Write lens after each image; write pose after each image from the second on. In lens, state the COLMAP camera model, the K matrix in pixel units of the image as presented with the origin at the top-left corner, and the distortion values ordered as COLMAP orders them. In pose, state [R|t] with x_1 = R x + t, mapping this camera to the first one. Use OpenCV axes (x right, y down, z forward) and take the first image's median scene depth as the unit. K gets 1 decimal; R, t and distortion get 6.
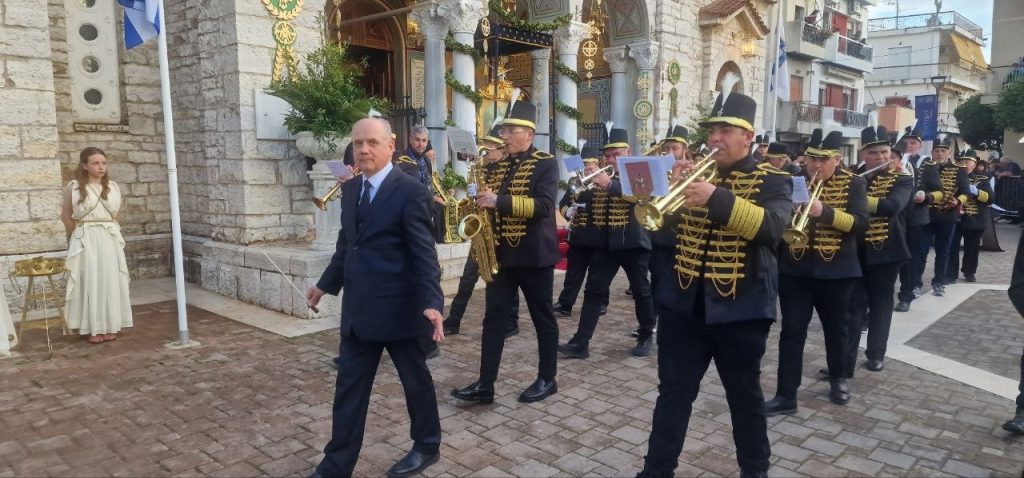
lens RADIAL K [[683.6, 0, 512.2], [0, 683.6, 239.1], [0, 0, 1]] dist [0.070740, -0.062732]
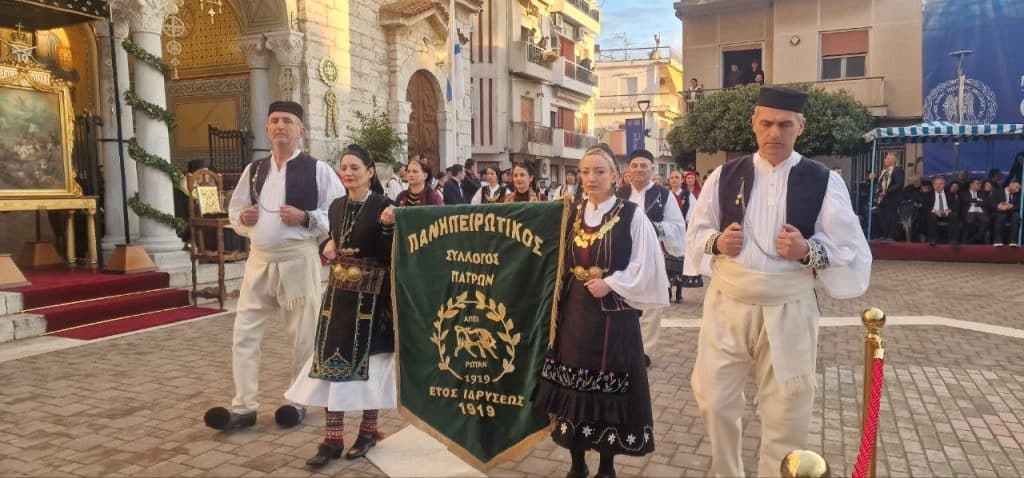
lens RADIAL K [[685.7, 0, 529.7], [0, 685.7, 242.2], [0, 0, 1]] dist [0.065809, -0.062810]
pose [[0.944901, -0.032696, 0.325719, 0.219783], [0.041783, 0.998907, -0.020941, -0.014622], [-0.324679, 0.033397, 0.945235, 0.177679]]
